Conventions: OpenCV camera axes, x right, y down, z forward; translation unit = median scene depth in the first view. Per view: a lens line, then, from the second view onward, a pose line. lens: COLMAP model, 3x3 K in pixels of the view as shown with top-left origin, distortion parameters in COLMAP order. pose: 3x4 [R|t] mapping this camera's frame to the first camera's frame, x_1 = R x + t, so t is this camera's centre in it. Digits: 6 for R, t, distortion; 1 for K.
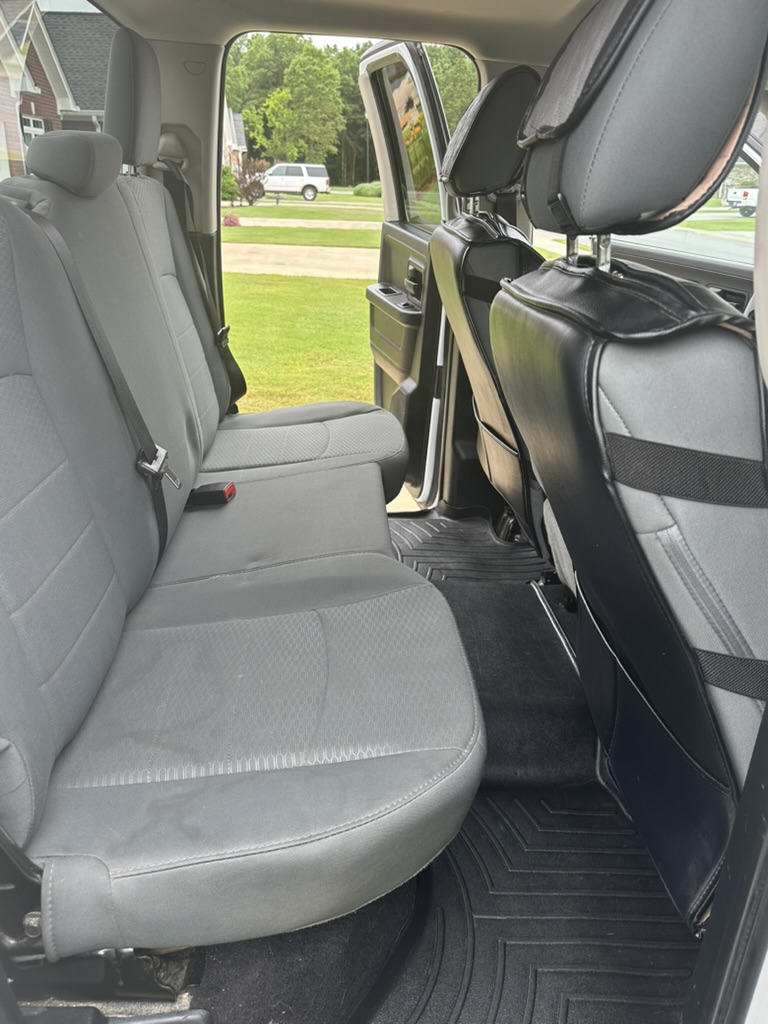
lens RADIAL K [[798.8, 0, 377.0], [0, 798.8, 506.8], [0, 0, 1]] dist [0.064175, -0.103893]
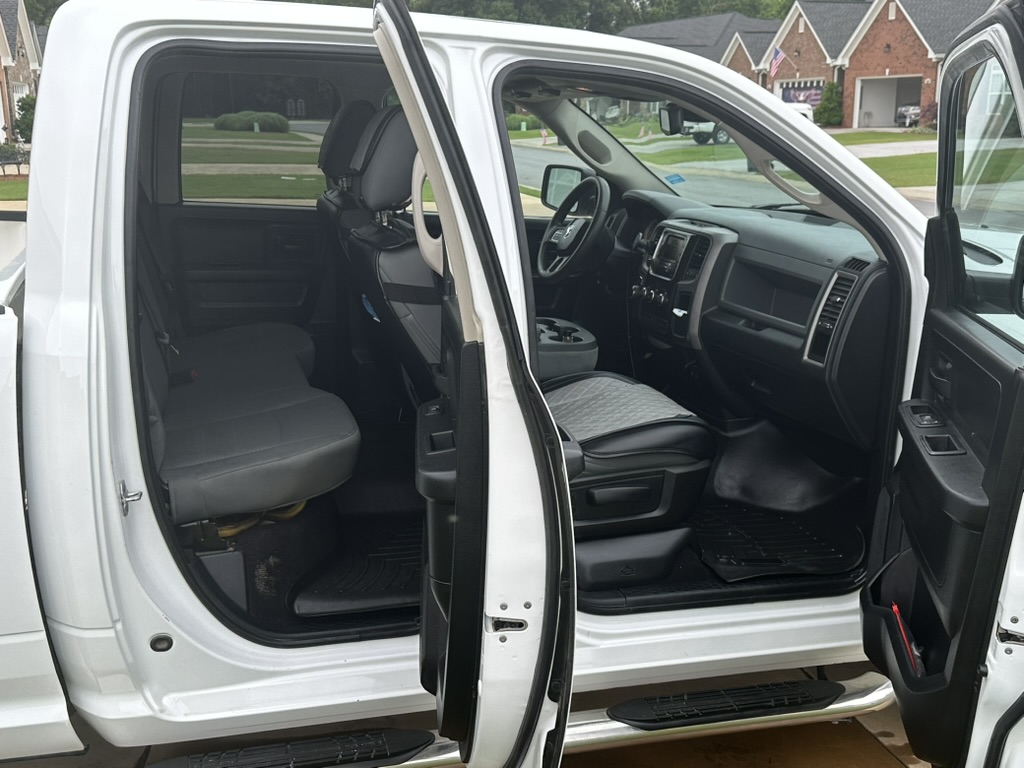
lens RADIAL K [[1107.6, 0, 516.0], [0, 1107.6, 413.2], [0, 0, 1]] dist [0.126312, -0.277211]
pose [[0.973286, -0.085785, 0.212967, -0.075565], [0.109466, 0.988743, -0.102000, 0.421488], [-0.201819, 0.122588, 0.971721, -1.460997]]
